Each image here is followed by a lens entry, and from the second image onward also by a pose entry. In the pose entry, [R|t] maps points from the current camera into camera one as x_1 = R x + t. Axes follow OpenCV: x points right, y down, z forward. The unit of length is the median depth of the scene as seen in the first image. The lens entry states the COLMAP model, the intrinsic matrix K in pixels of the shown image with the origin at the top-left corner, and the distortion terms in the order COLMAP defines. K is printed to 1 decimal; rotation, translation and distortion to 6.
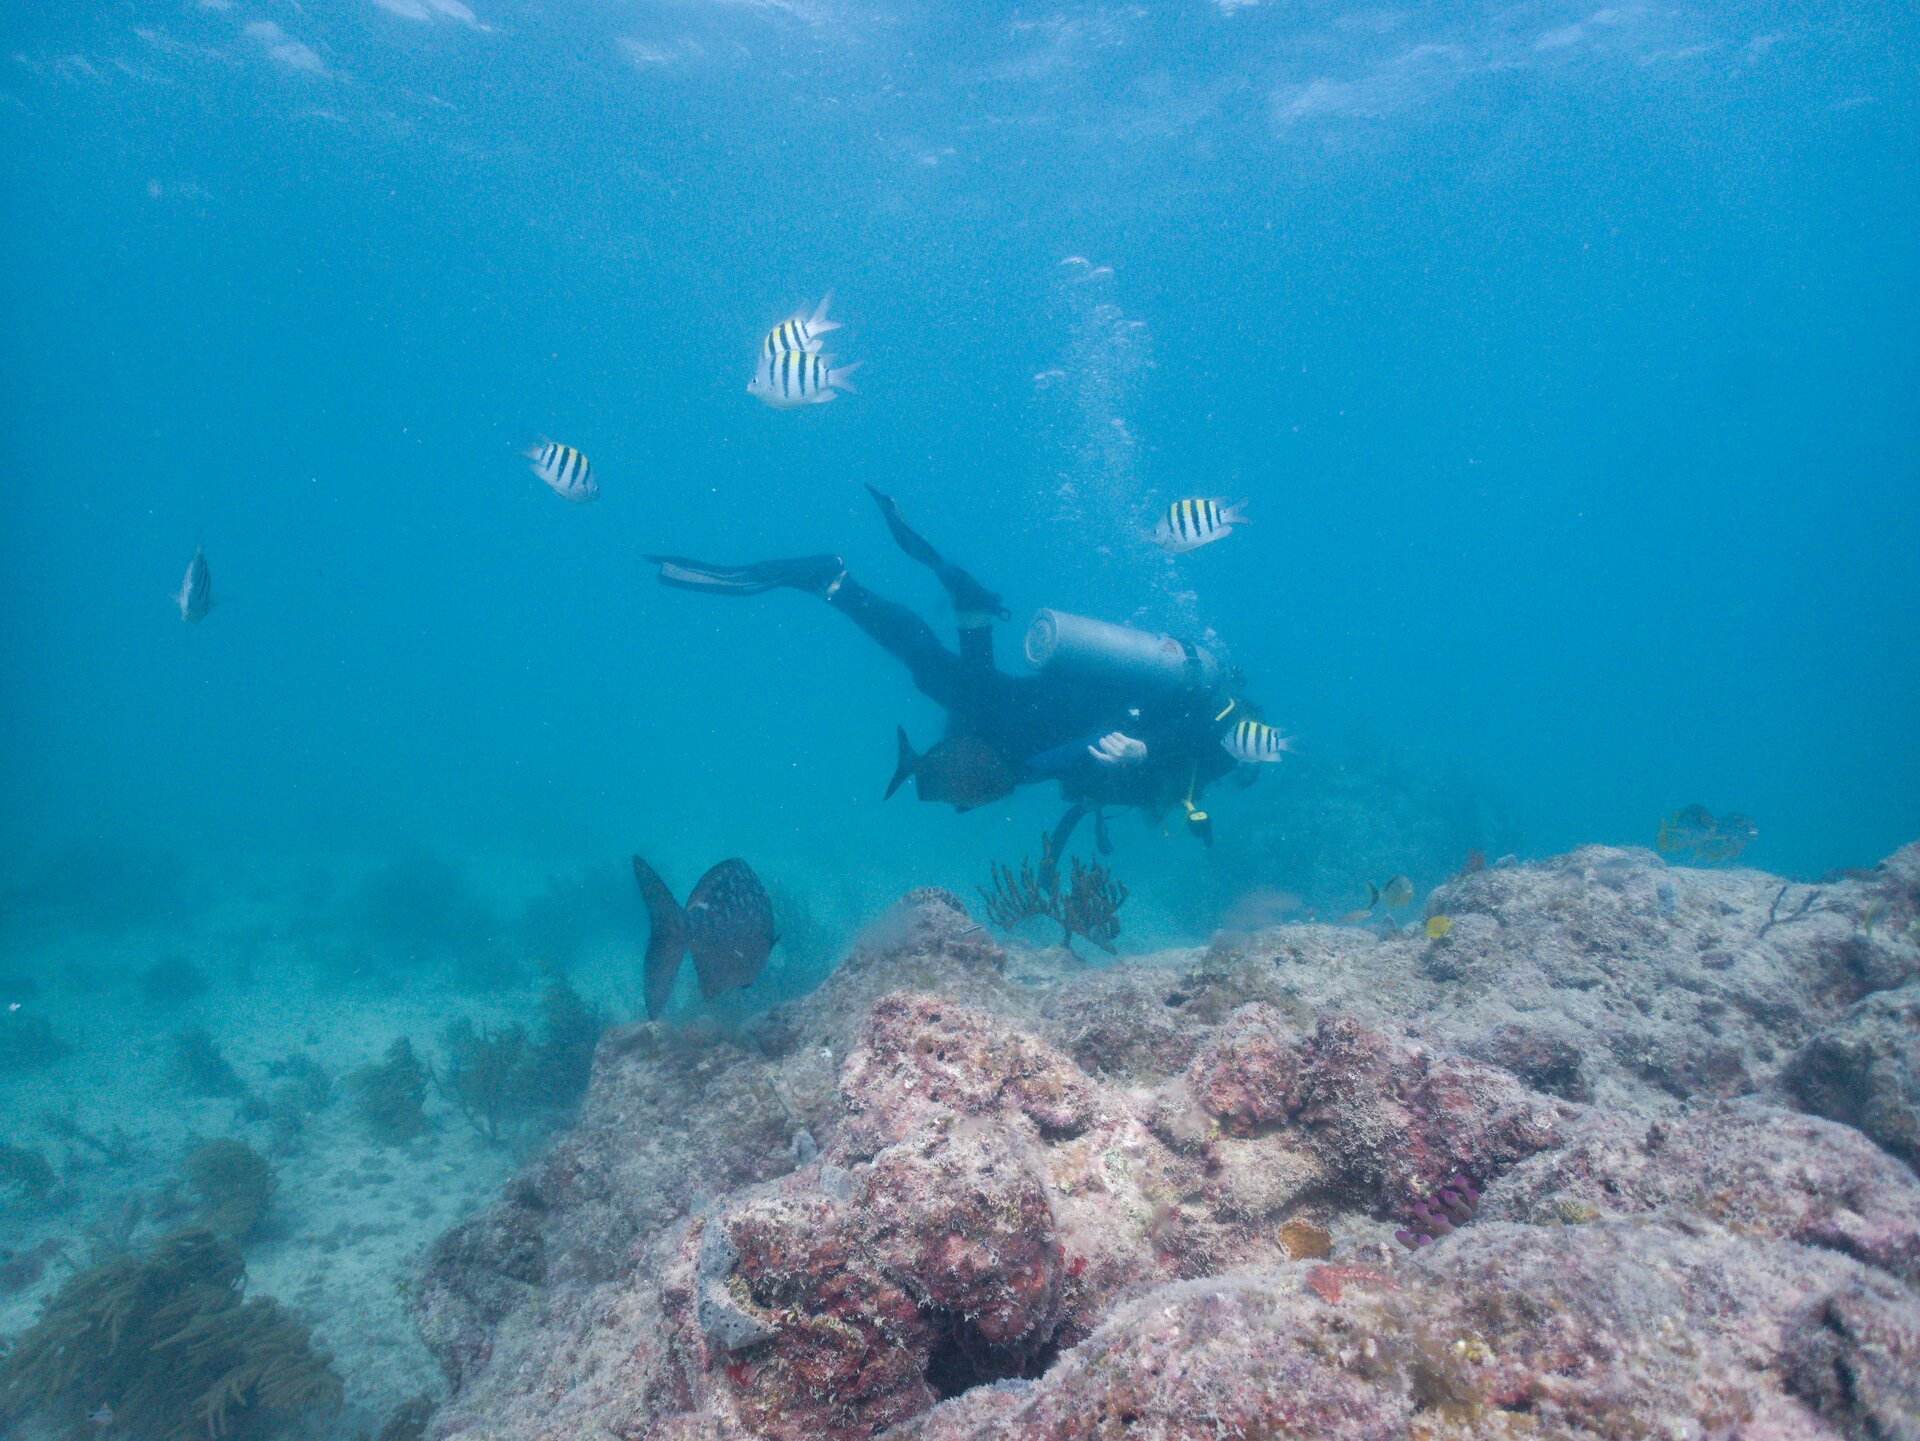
lens RADIAL K [[1133.0, 0, 960.0], [0, 1133.0, 720.5], [0, 0, 1]] dist [-0.047328, 0.005213]
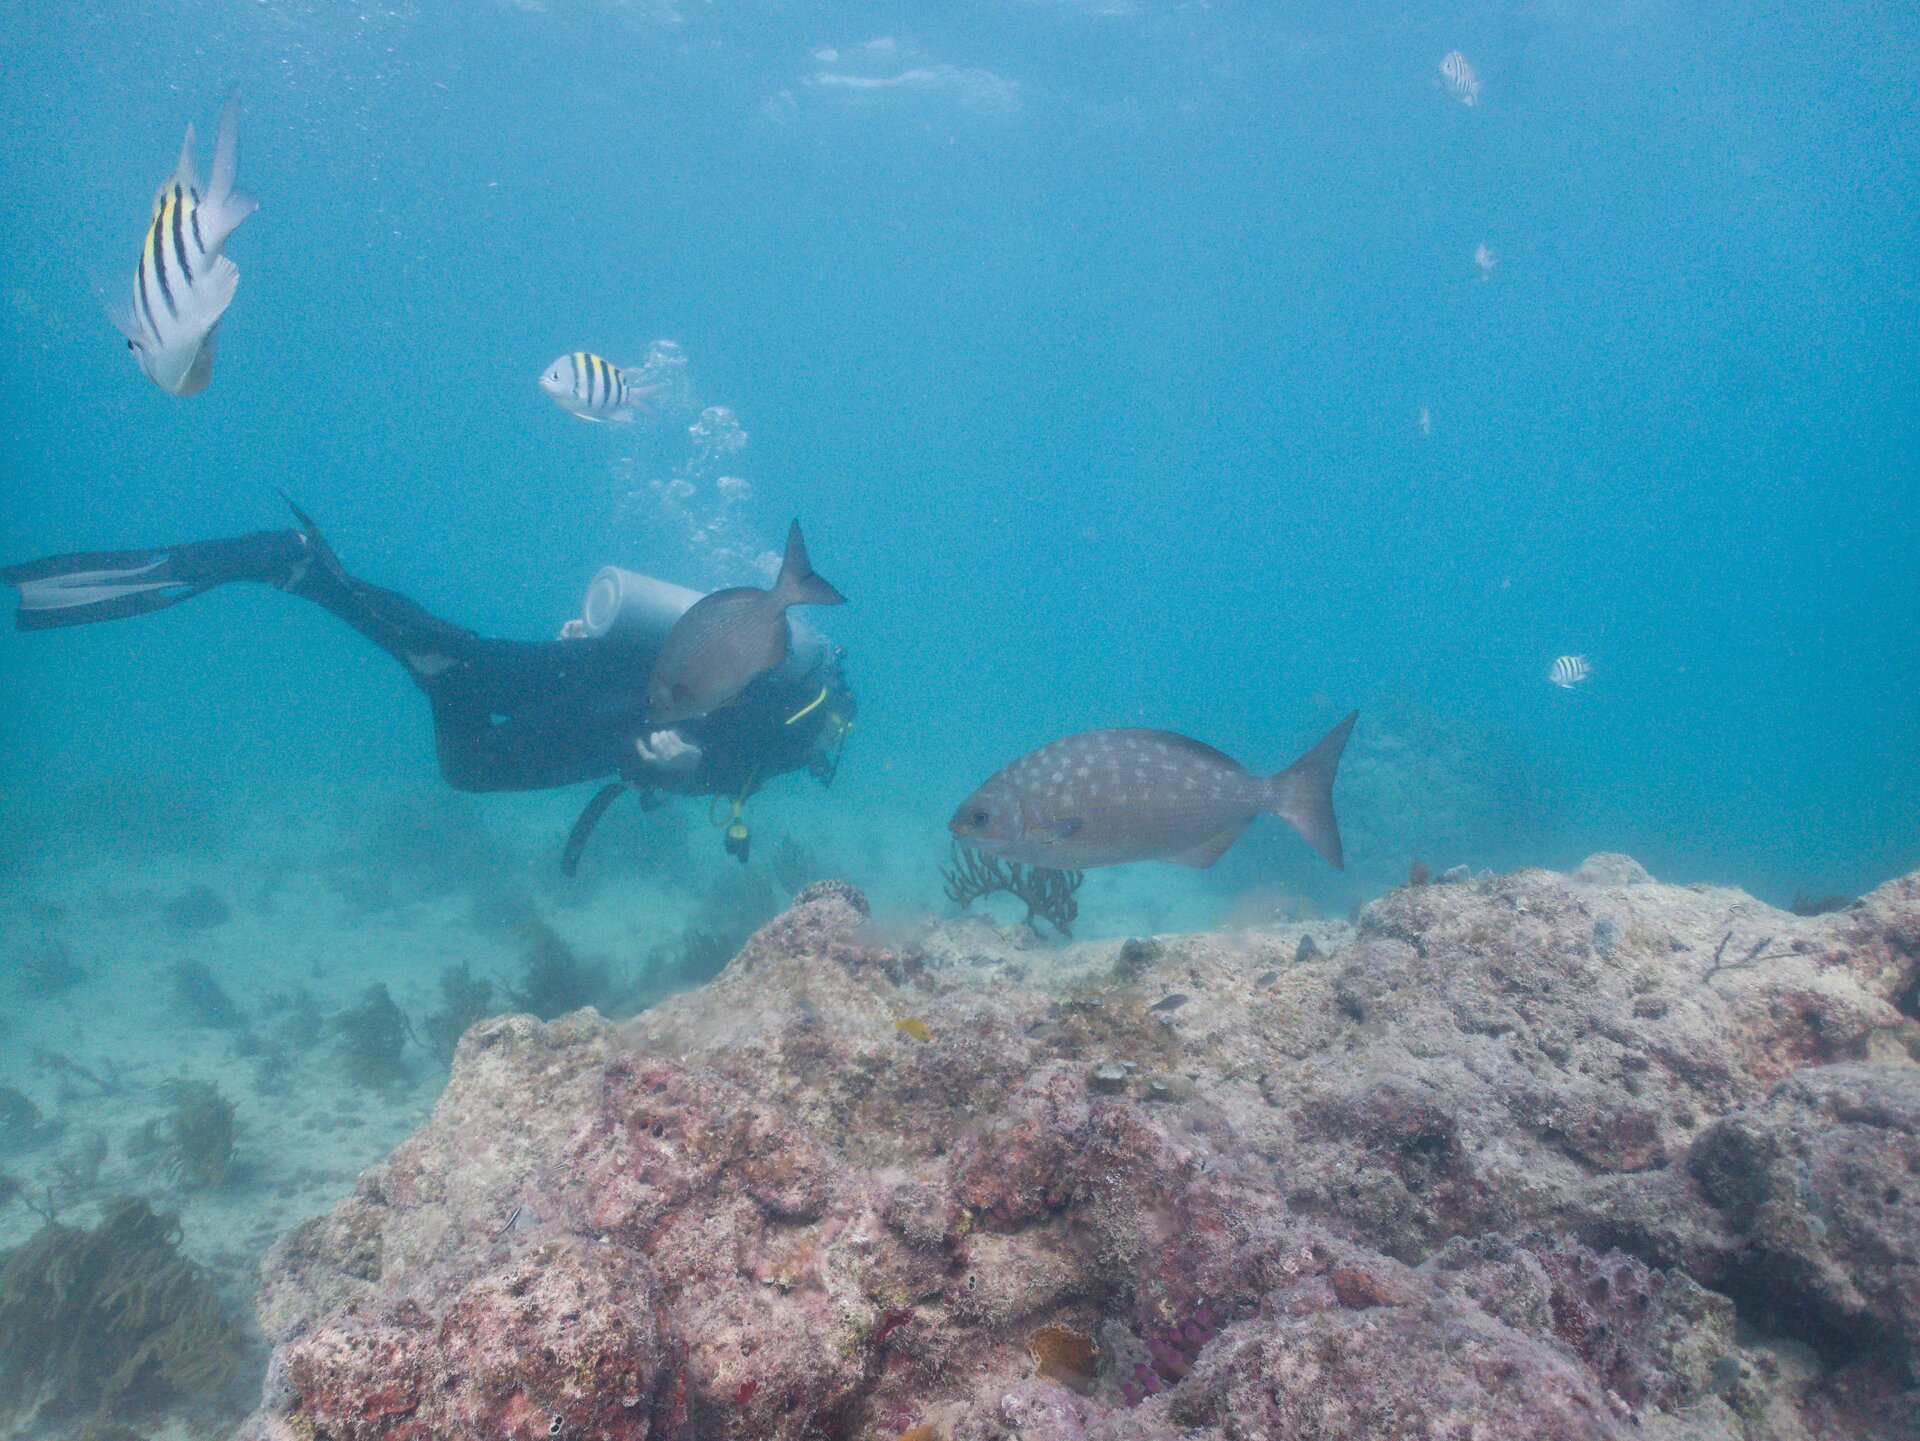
lens RADIAL K [[1133.0, 0, 960.0], [0, 1133.0, 720.5], [0, 0, 1]] dist [-0.047328, 0.005213]
pose [[0.998354, 0.029995, -0.048883, 0.168664], [-0.027271, 0.998087, 0.055480, -0.059340], [0.050454, -0.054056, 0.997262, 0.080026]]
